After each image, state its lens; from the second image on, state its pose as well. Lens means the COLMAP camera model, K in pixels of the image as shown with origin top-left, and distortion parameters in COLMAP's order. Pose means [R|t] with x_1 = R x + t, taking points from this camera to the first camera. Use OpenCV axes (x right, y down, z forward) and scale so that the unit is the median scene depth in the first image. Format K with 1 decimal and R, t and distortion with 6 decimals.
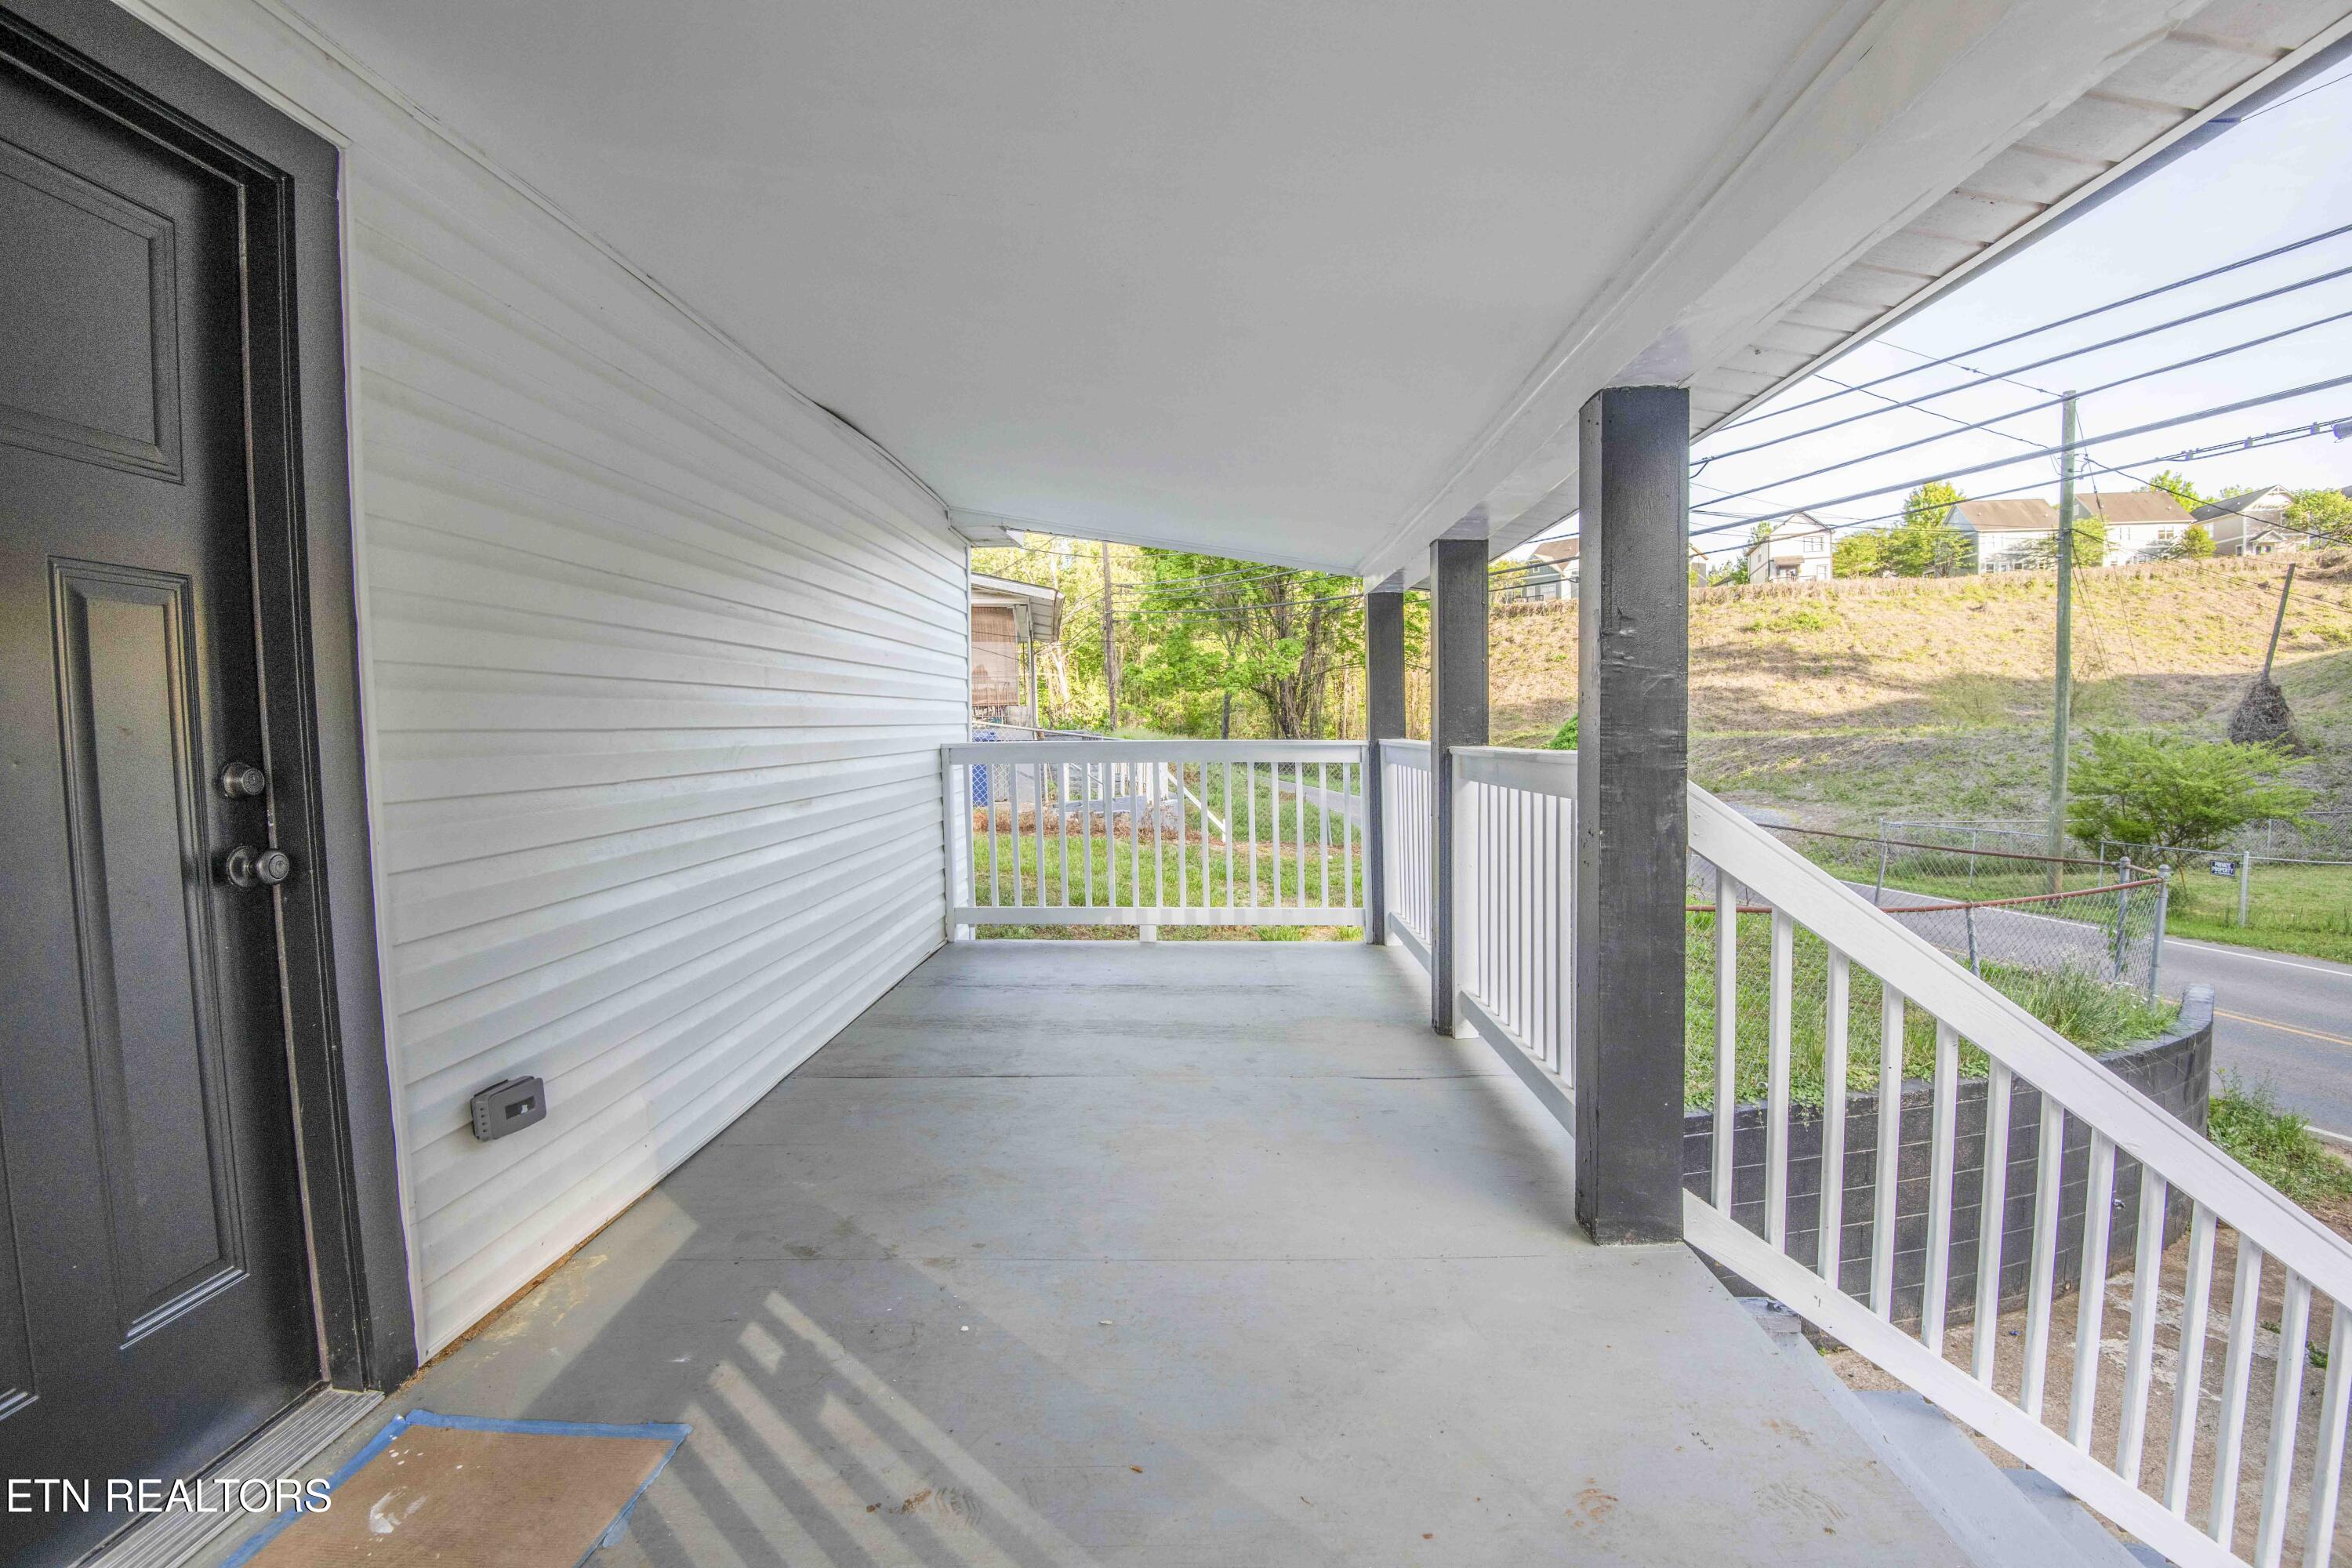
lens RADIAL K [[1092.3, 0, 1185.6], [0, 1092.3, 785.0], [0, 0, 1]] dist [-0.002549, -0.027534]
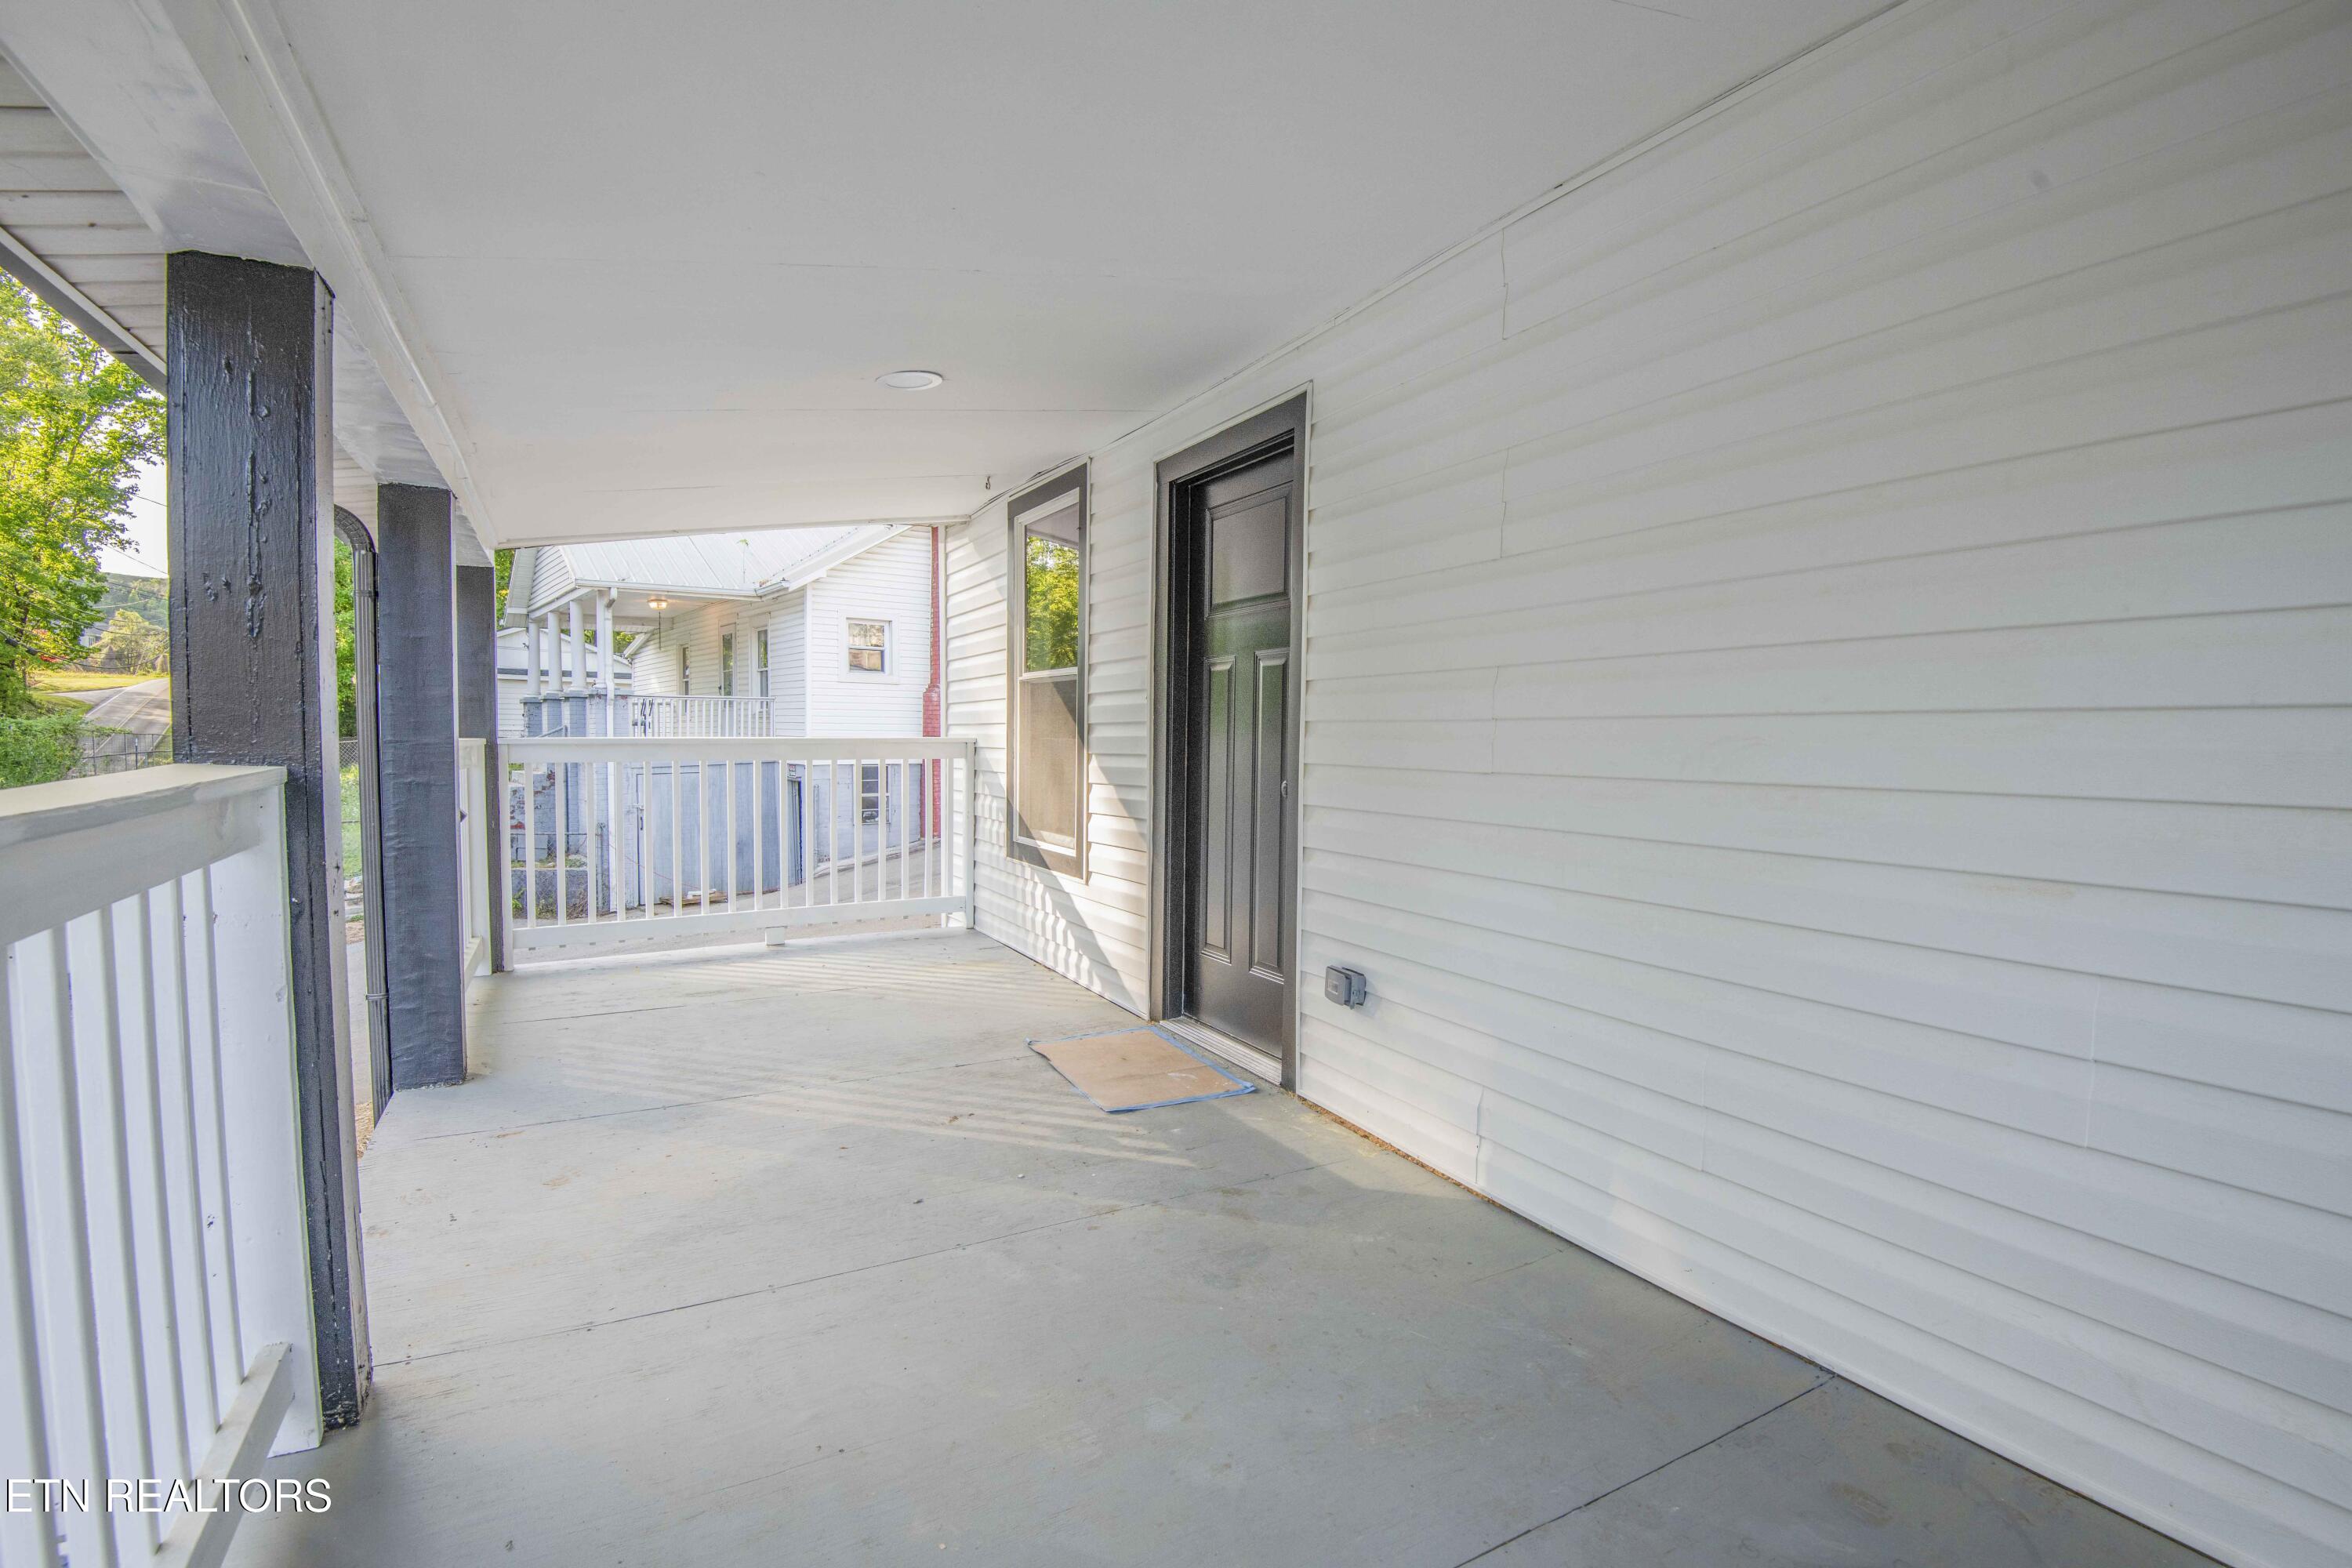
lens RADIAL K [[1092.3, 0, 1185.6], [0, 1092.3, 785.0], [0, 0, 1]] dist [-0.002549, -0.027534]
pose [[-0.865515, 0.024595, -0.500279, 0.262375], [-0.029348, 0.994588, 0.099670, -0.098686], [0.500023, 0.100948, -0.860108, 2.138552]]
